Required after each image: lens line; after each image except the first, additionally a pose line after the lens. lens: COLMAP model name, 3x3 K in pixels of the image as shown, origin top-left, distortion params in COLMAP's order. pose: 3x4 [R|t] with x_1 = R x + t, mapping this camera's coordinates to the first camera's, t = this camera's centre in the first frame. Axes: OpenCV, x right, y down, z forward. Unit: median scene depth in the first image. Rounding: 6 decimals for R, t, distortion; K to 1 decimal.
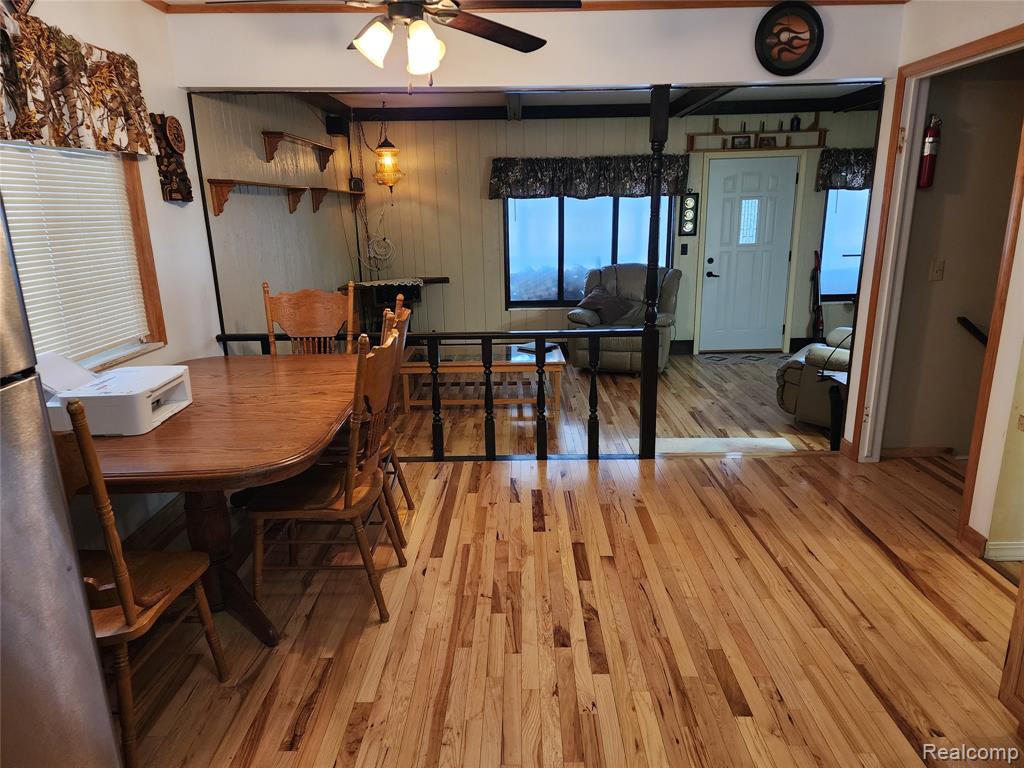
lens RADIAL K [[677.9, 0, 512.0], [0, 677.9, 384.0], [0, 0, 1]] dist [0.100856, -0.094458]
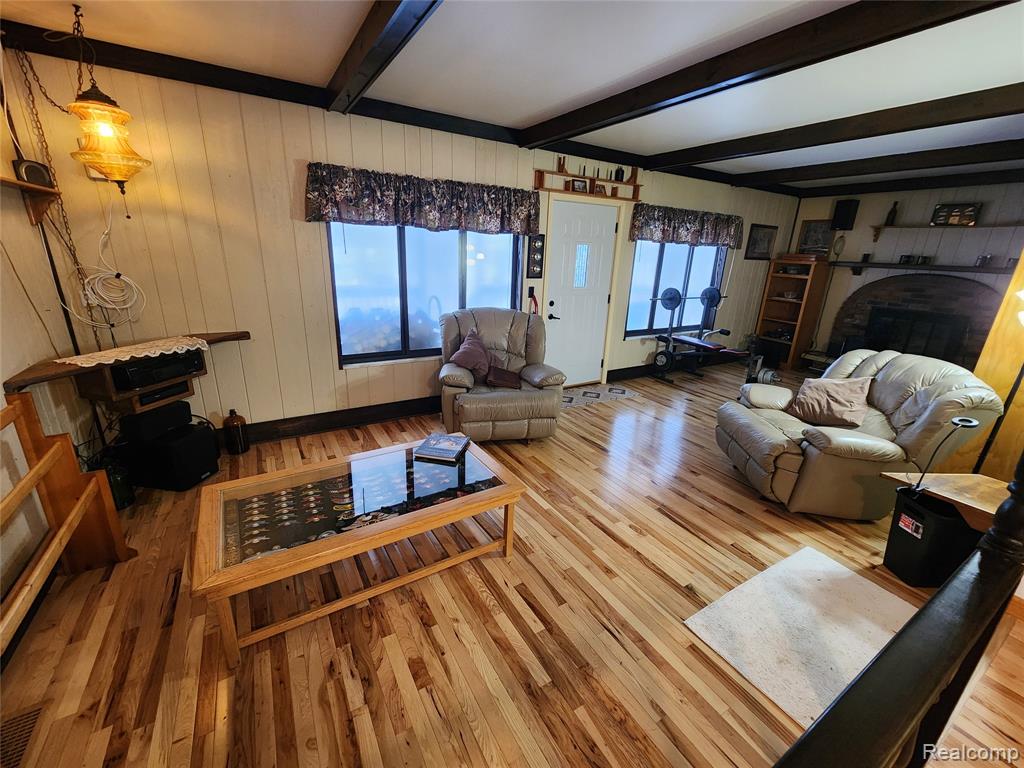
lens RADIAL K [[418.4, 0, 508.8], [0, 418.4, 380.1], [0, 0, 1]] dist [0.002090, 0.000097]
pose [[0.851458, -0.110256, 0.512701, -0.097458], [0.079293, 0.993476, 0.081963, -0.128875], [-0.518393, -0.029134, 0.854646, 0.526119]]
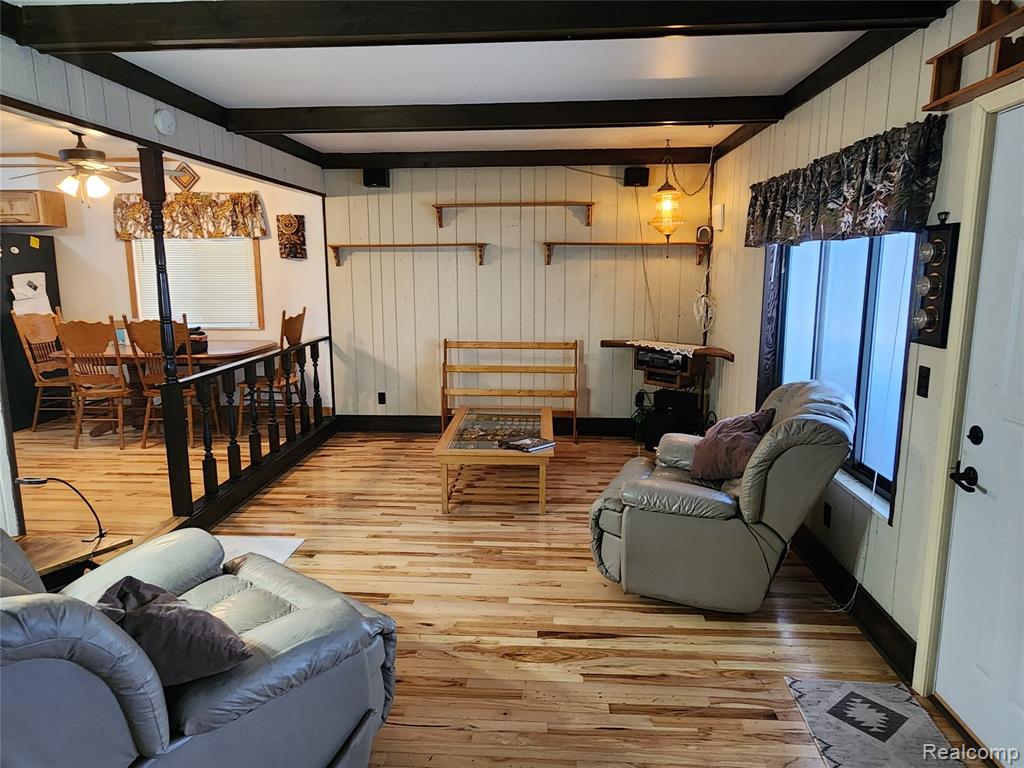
lens RADIAL K [[627.1, 0, 510.4], [0, 627.1, 368.5], [0, 0, 1]] dist [-0.001821, -0.000444]
pose [[-0.051975, 0.176577, -0.982914, 0.600907], [-0.242695, 0.952503, 0.183947, -0.219497], [0.968709, 0.248109, -0.006652, 0.827731]]
